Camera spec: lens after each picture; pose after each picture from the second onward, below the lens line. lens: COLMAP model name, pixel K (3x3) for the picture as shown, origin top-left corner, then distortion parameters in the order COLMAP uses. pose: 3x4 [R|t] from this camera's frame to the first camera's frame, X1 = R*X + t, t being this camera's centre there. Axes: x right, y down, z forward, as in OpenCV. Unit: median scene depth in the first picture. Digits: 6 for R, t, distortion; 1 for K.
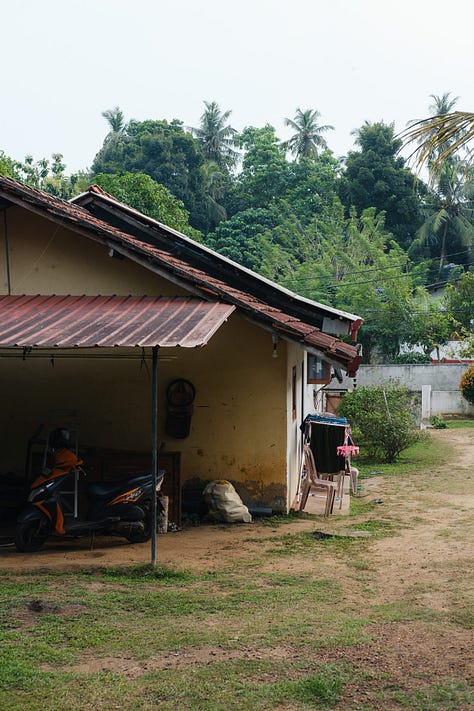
lens RADIAL K [[1028.6, 0, 237.0], [0, 1028.6, 355.5], [0, 0, 1]] dist [-0.018844, 0.004722]
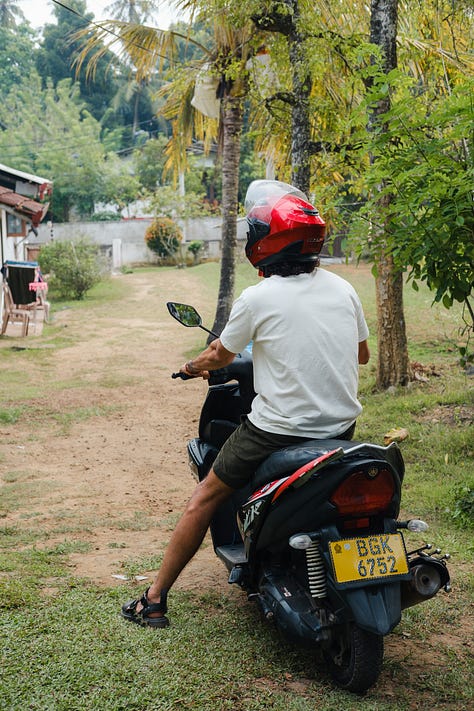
lens RADIAL K [[1028.6, 0, 237.0], [0, 1028.6, 355.5], [0, 0, 1]] dist [-0.018844, 0.004722]
pose [[0.963493, -0.058506, 0.261261, 0.003696], [0.023734, 0.990654, 0.134315, 0.005911], [-0.266678, -0.123211, 0.955878, -0.148759]]
